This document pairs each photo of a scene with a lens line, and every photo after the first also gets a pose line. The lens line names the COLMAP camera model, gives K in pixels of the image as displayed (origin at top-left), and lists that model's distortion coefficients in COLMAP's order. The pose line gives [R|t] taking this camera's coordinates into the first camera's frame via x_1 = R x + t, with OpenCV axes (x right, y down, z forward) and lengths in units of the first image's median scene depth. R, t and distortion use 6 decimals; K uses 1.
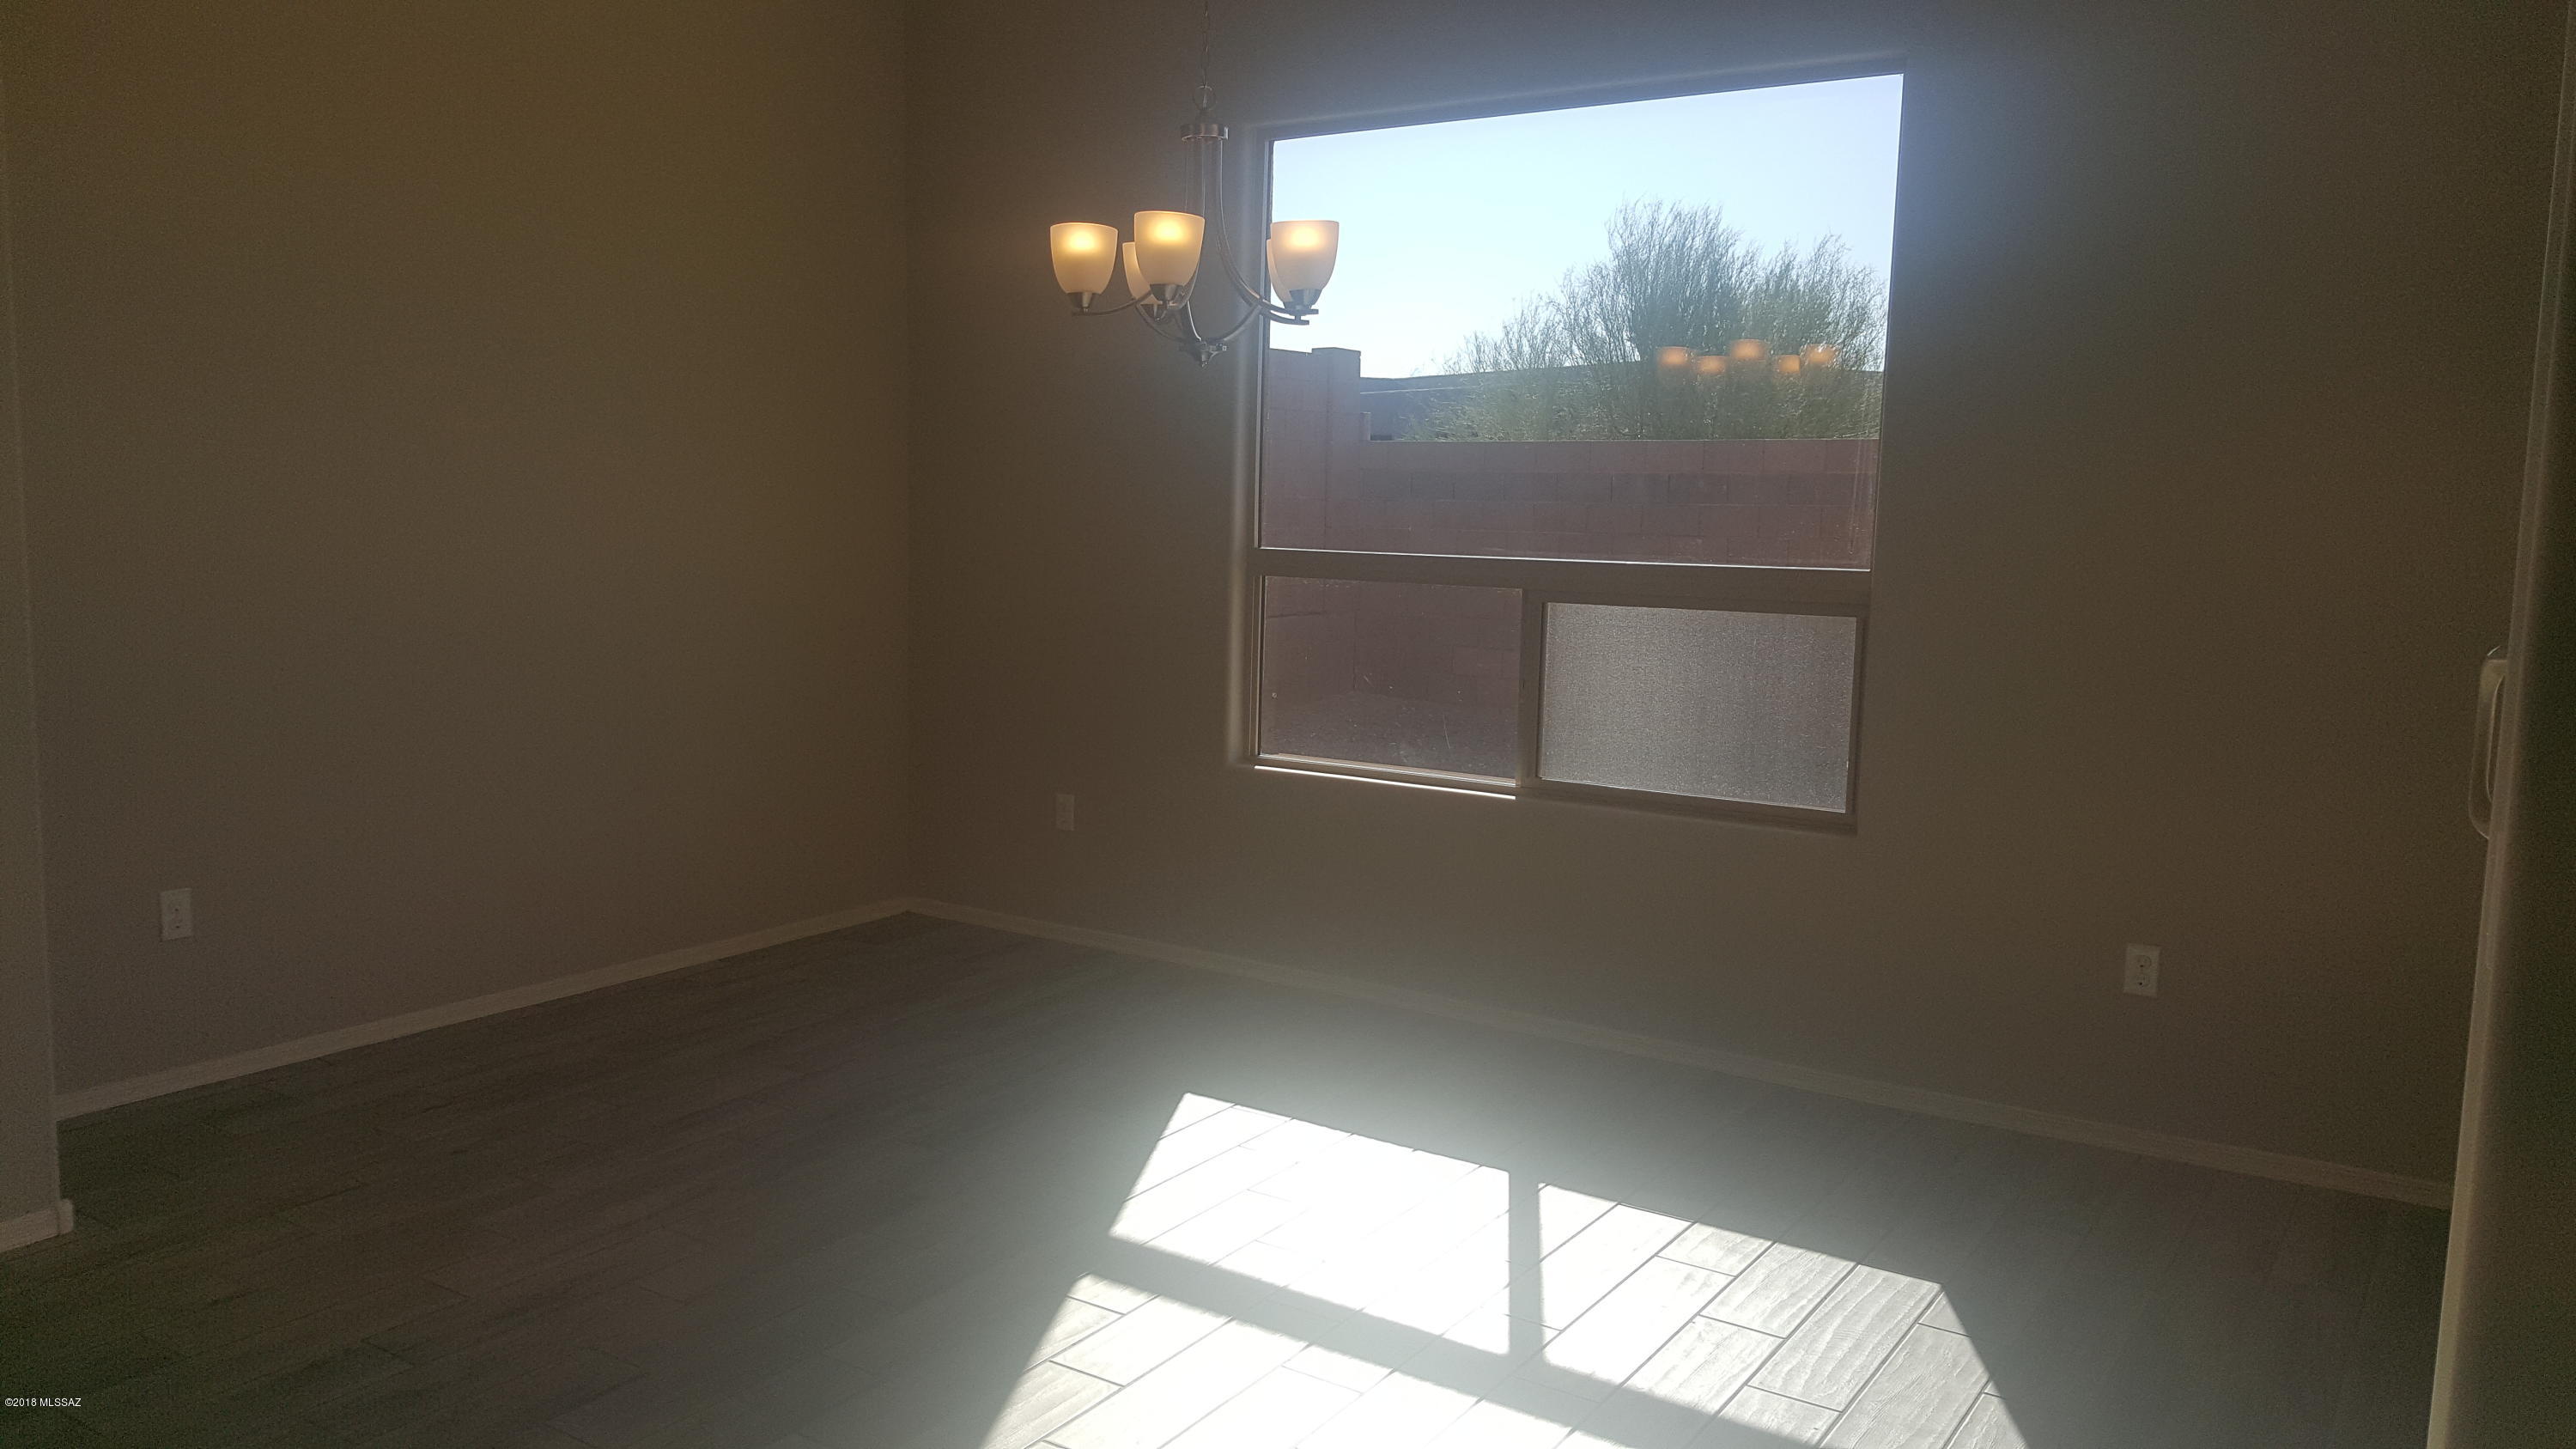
lens RADIAL K [[1872.7, 0, 1283.3], [0, 1872.7, 718.1], [0, 0, 1]] dist [0.057435, -0.118997]
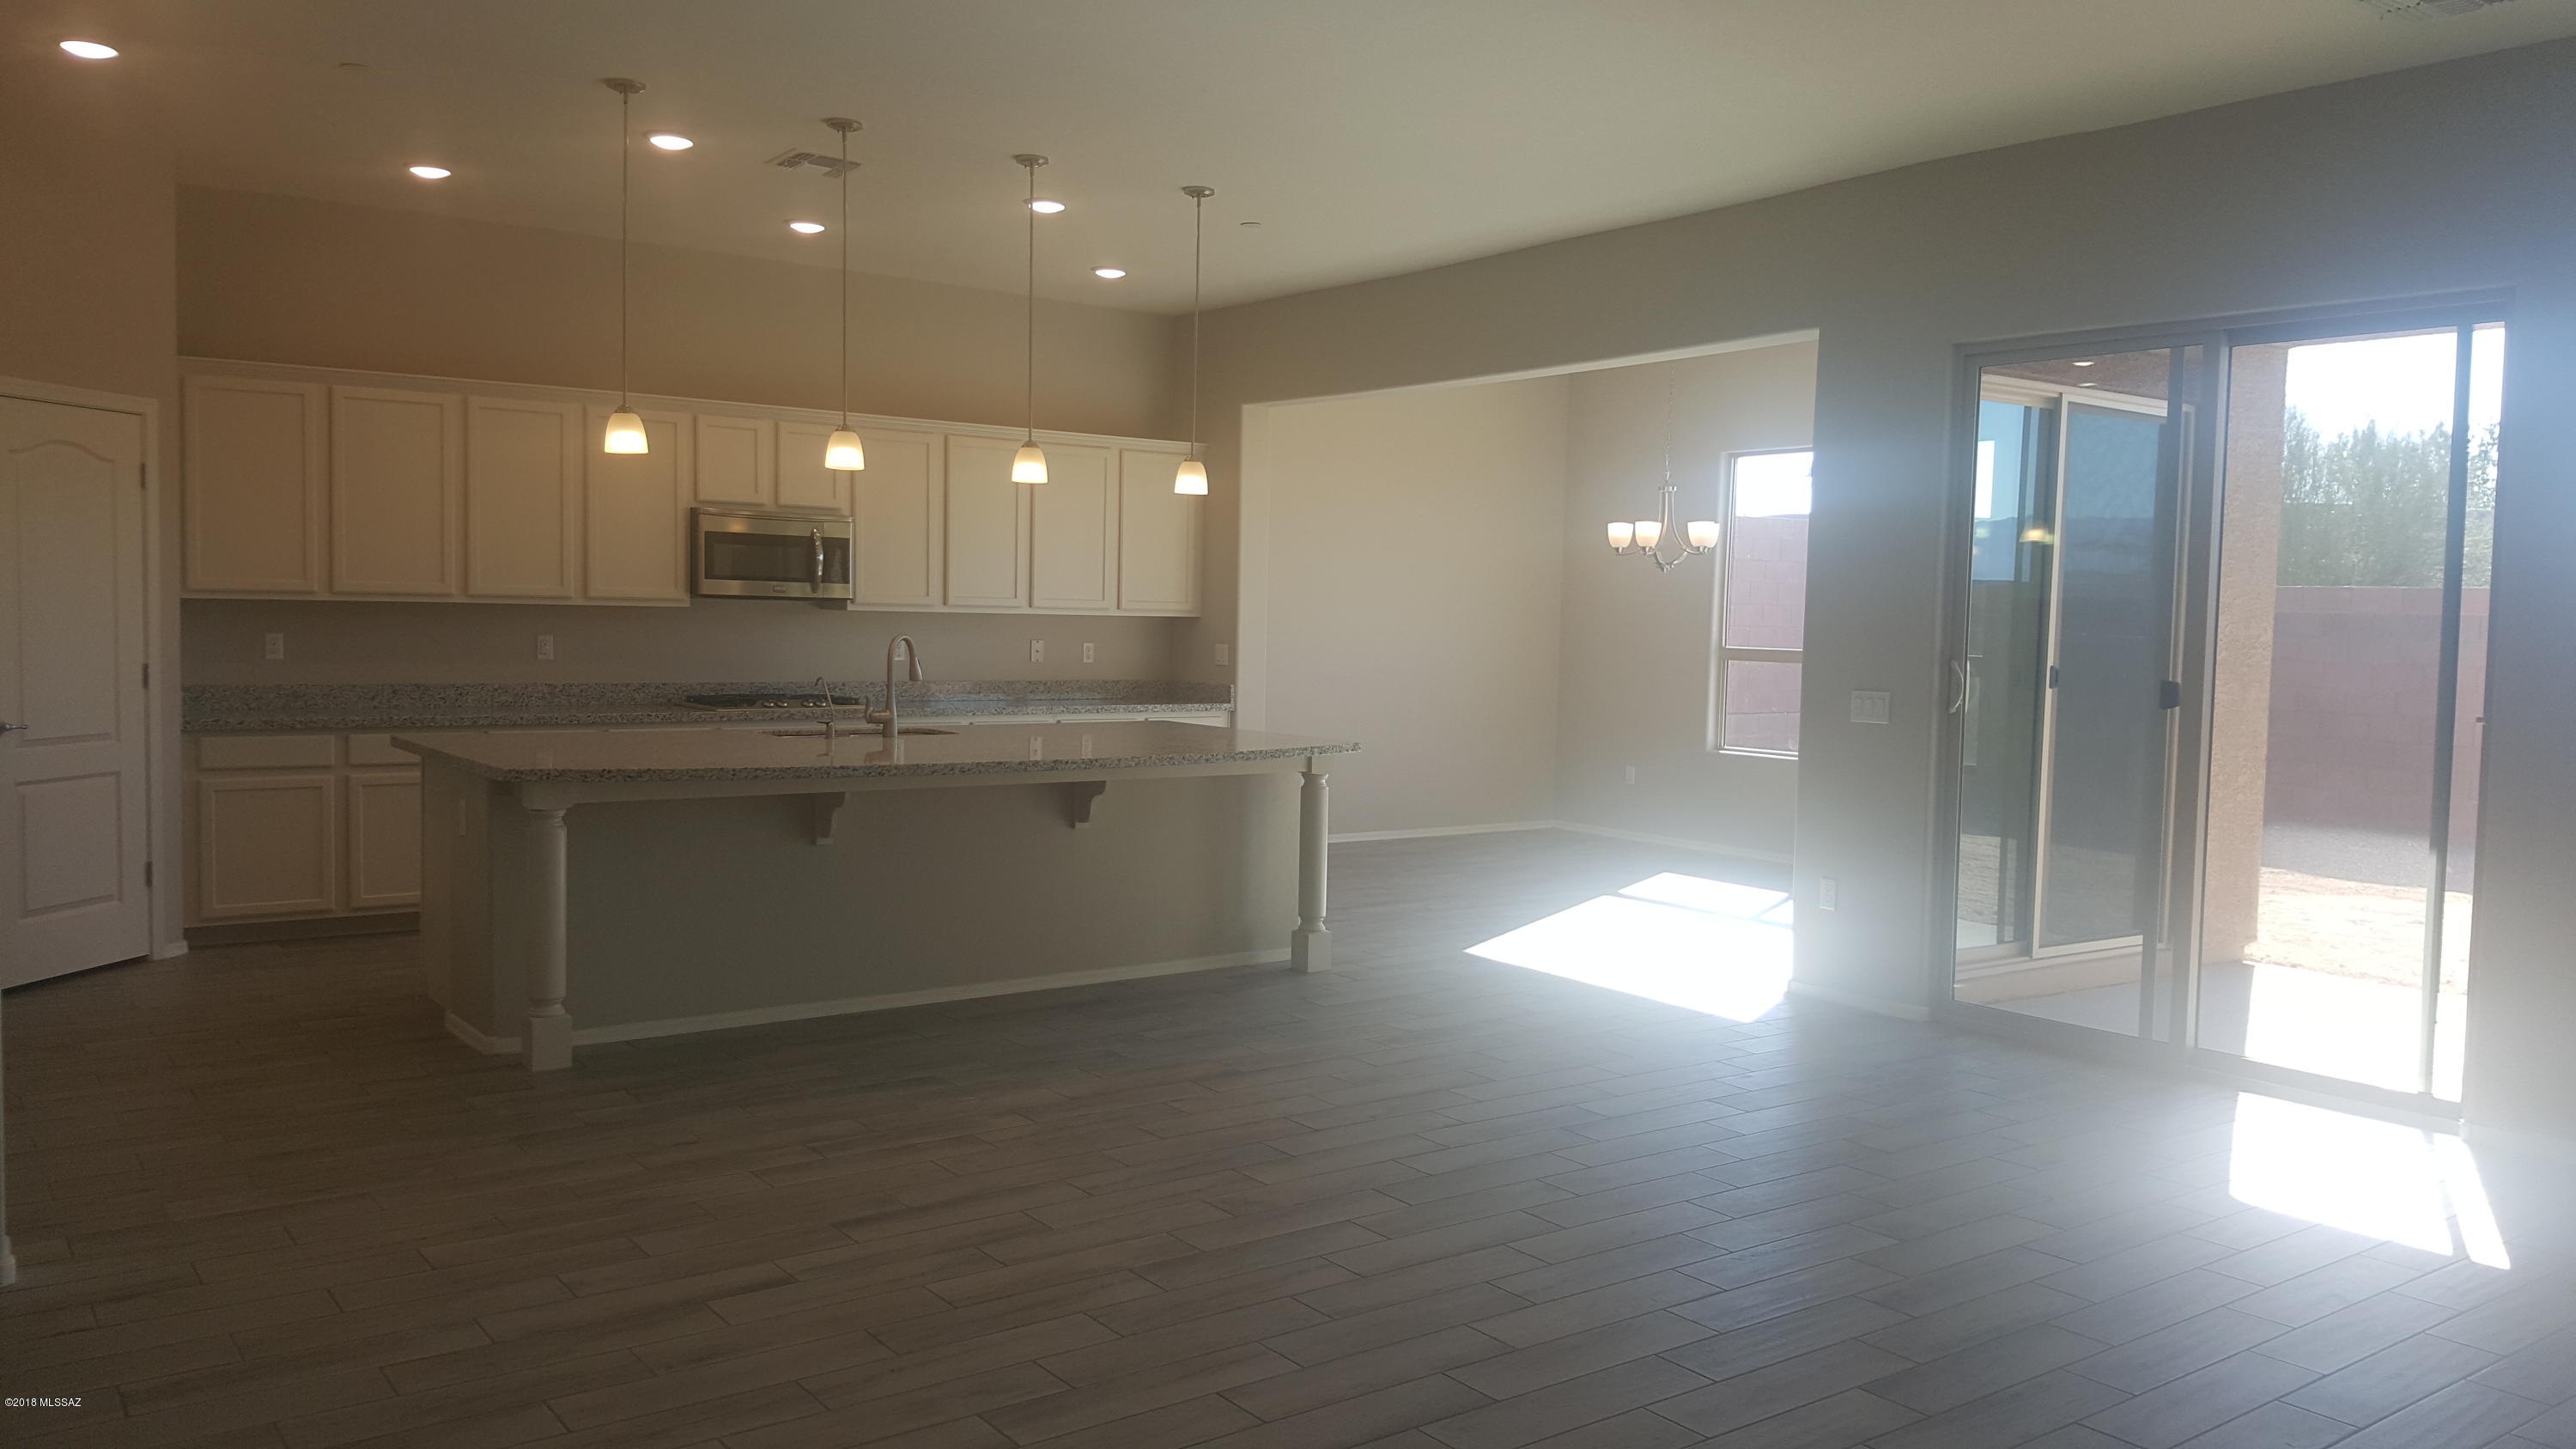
lens RADIAL K [[1872.7, 0, 1287.7], [0, 1872.7, 725.2], [0, 0, 1]] dist [0.057435, -0.118997]
pose [[0.941209, 0.021971, -0.337111, 0.235147], [-0.043866, 0.997383, -0.057467, 0.137987], [0.334966, 0.068876, 0.939710, -1.119606]]
